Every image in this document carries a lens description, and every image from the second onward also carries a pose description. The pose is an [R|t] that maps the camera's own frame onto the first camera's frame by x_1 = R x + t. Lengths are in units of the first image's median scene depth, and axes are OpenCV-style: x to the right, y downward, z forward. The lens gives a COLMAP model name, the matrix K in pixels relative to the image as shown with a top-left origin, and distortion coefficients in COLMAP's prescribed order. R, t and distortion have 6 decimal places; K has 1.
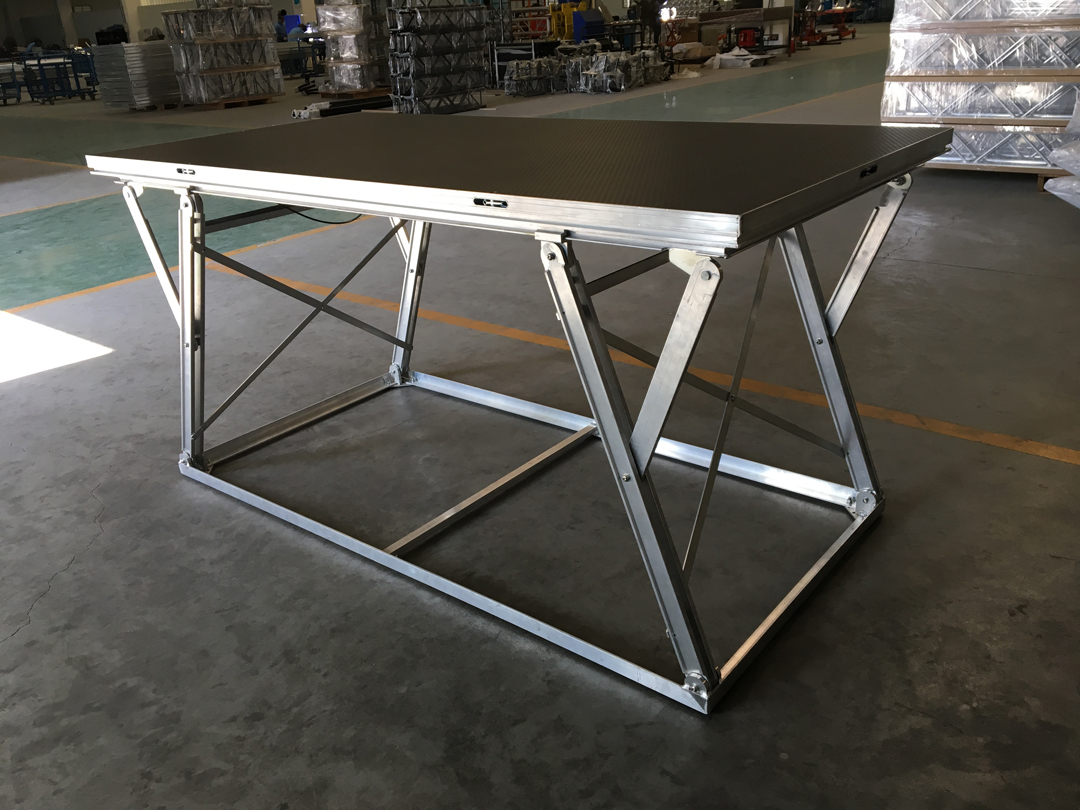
lens RADIAL K [[906.0, 0, 540.0], [0, 906.0, 405.0], [0, 0, 1]] dist [0.062016, -0.074226]
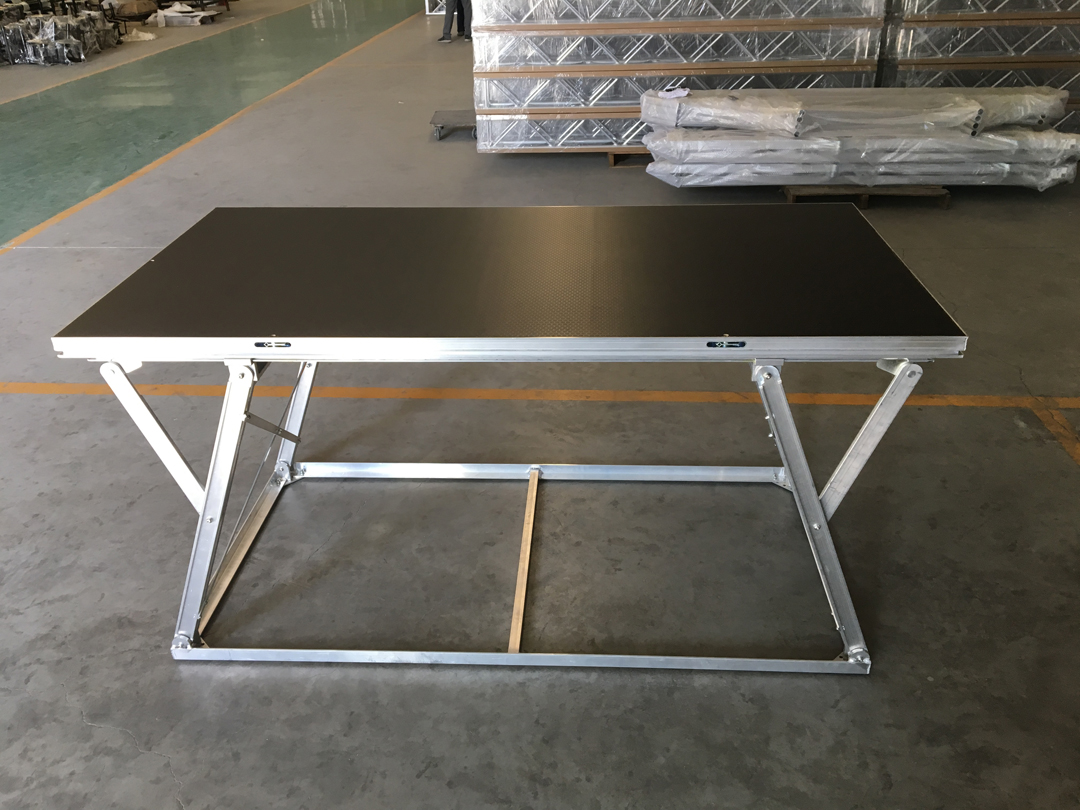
lens RADIAL K [[906.0, 0, 540.0], [0, 906.0, 405.0], [0, 0, 1]] dist [0.062016, -0.074226]
pose [[0.812115, -0.244755, 0.529684, -0.590155], [0.210097, 0.969543, 0.125882, -0.226798], [-0.544361, 0.009054, 0.838802, 0.087933]]
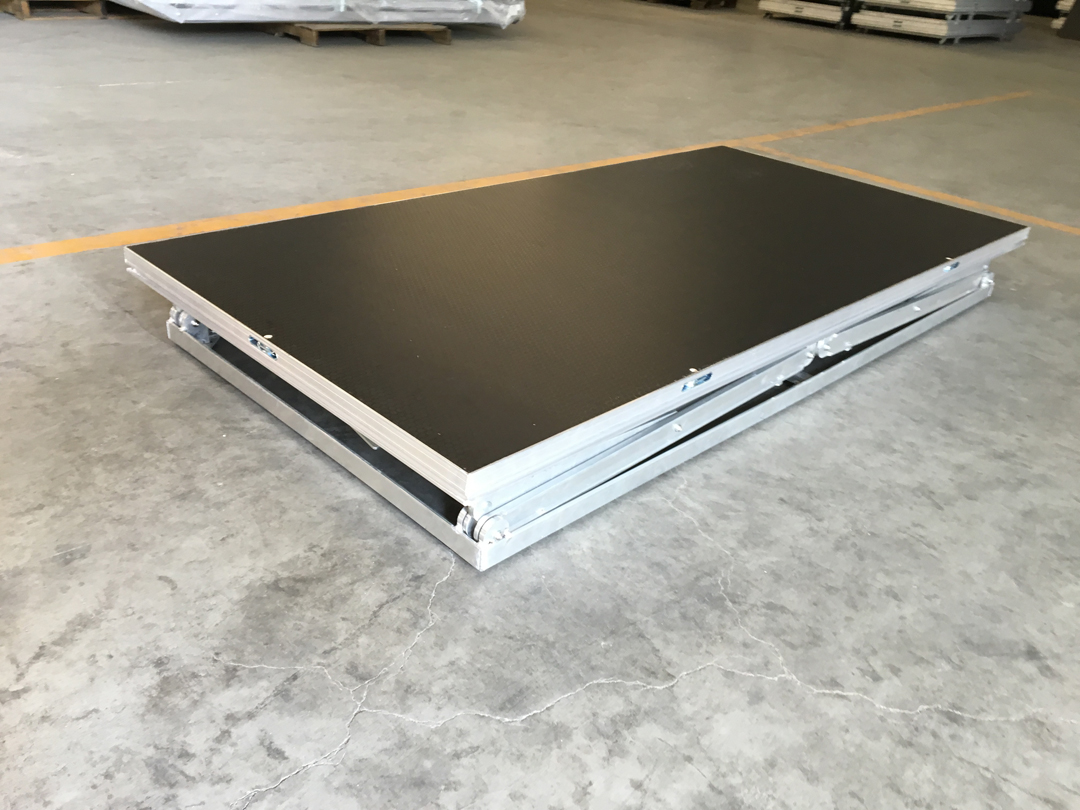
lens RADIAL K [[906.0, 0, 540.0], [0, 906.0, 405.0], [0, 0, 1]] dist [0.062016, -0.074226]
pose [[0.102702, -0.414582, 0.904198, -0.874456], [0.307763, 0.877646, 0.367451, -0.176243], [-0.945904, 0.240541, 0.217729, 0.985686]]
